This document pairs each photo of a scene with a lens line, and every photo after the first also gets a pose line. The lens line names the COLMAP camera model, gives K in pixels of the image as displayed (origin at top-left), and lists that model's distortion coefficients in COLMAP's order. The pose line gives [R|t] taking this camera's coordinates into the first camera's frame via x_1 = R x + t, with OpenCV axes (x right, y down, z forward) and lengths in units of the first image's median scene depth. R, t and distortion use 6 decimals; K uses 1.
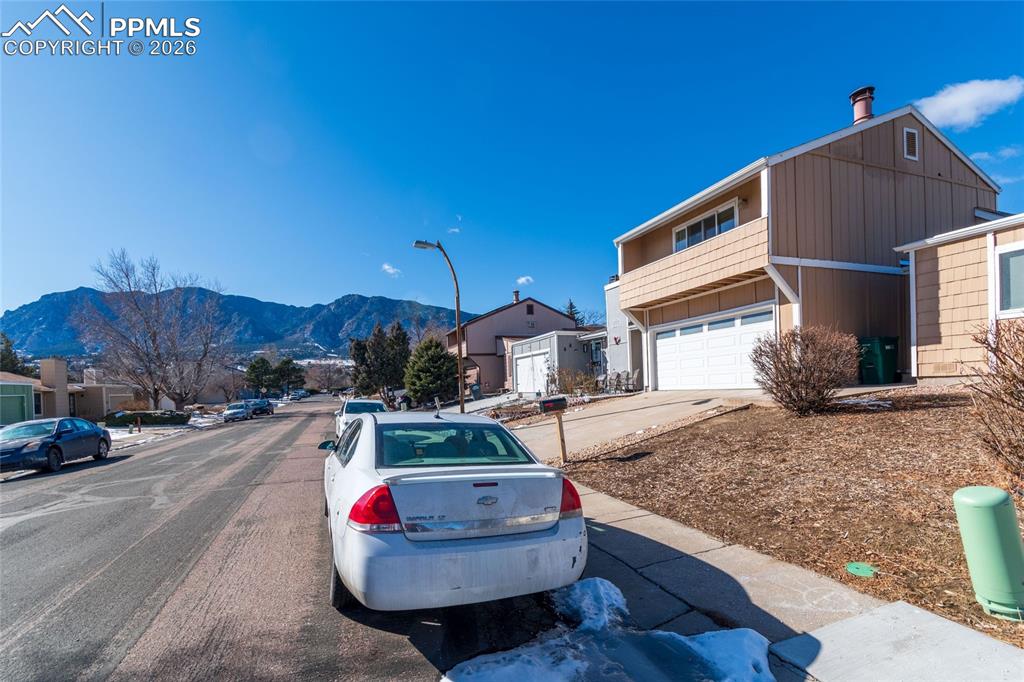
lens RADIAL K [[468.3, 0, 508.7], [0, 468.3, 391.1], [0, 0, 1]] dist [0.003892, 0.000434]
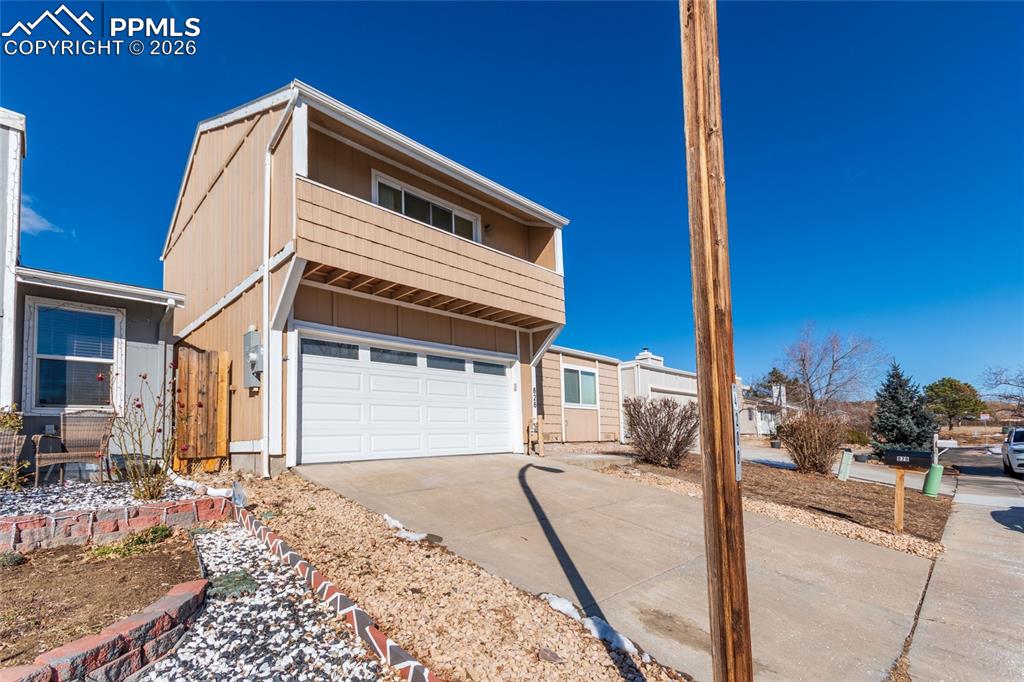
lens RADIAL K [[460.8, 0, 512.3], [0, 460.8, 411.1], [0, 0, 1]] dist [0.000601, 0.000232]
pose [[-0.414166, 0.098722, 0.904832, -0.239394], [0.042912, 0.995113, -0.088930, -0.005916], [-0.909189, 0.001997, -0.416378, 1.391202]]
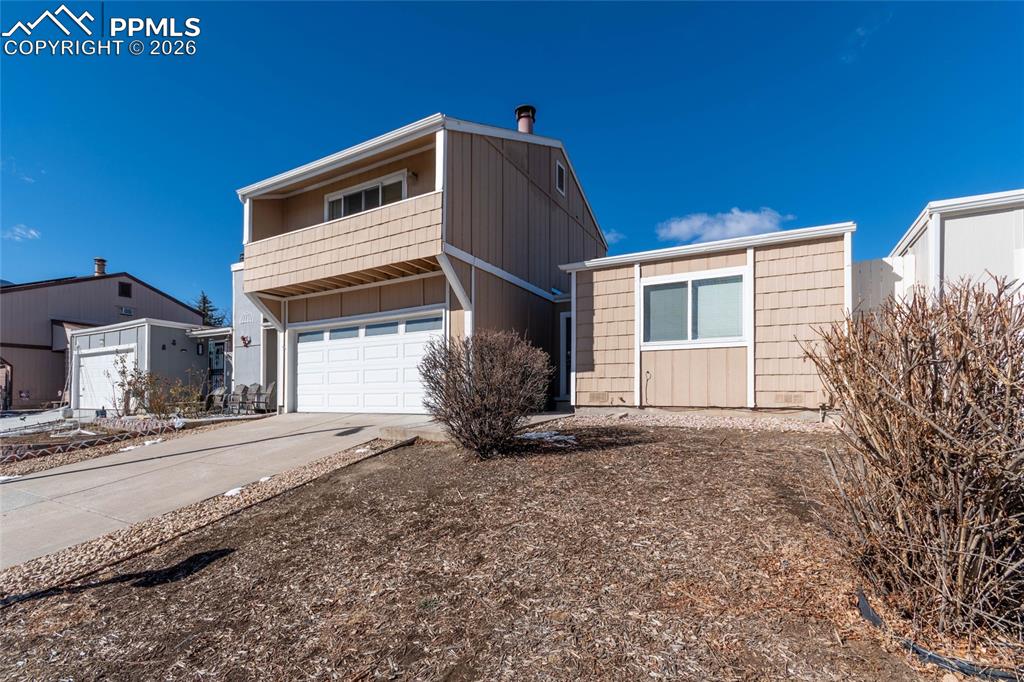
lens RADIAL K [[468.3, 0, 508.7], [0, 468.3, 391.1], [0, 0, 1]] dist [0.003892, 0.000434]
pose [[0.769844, 0.047809, 0.636439, 0.149488], [-0.022751, 0.998612, -0.047495, -0.010048], [-0.637826, 0.022084, 0.769864, 0.319480]]
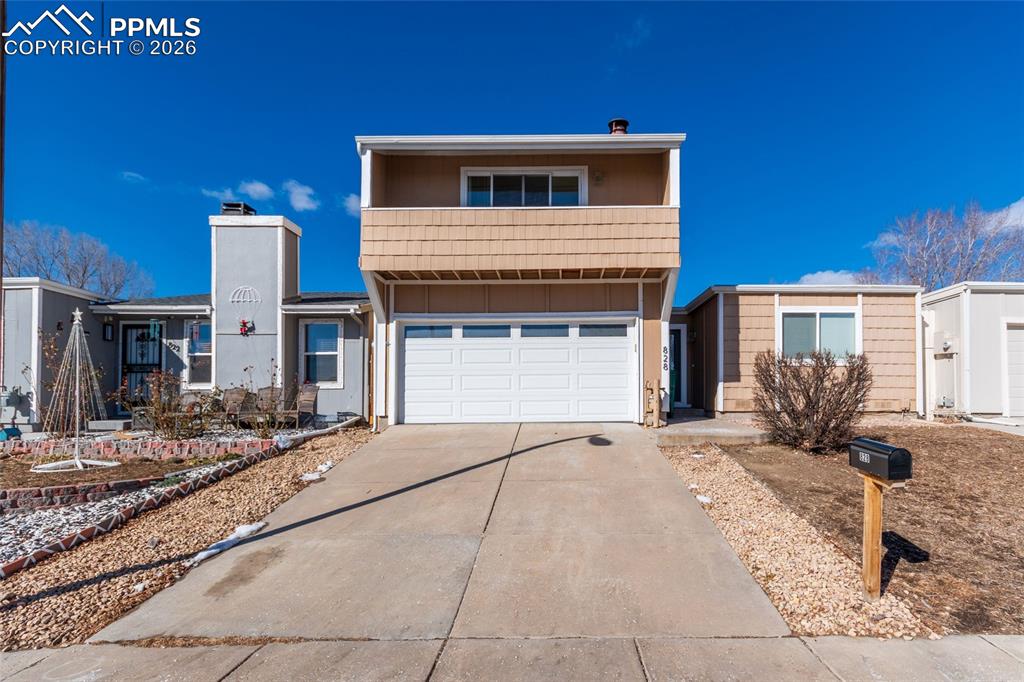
lens RADIAL K [[513.3, 0, 551.4], [0, 513.3, 398.1], [0, 0, 1]] dist [-0.000485, 0.000122]
pose [[0.353323, 0.049029, 0.934216, -0.307013], [-0.000210, 0.998630, -0.052330, 0.000202], [-0.935501, 0.018293, 0.352849, 0.833410]]
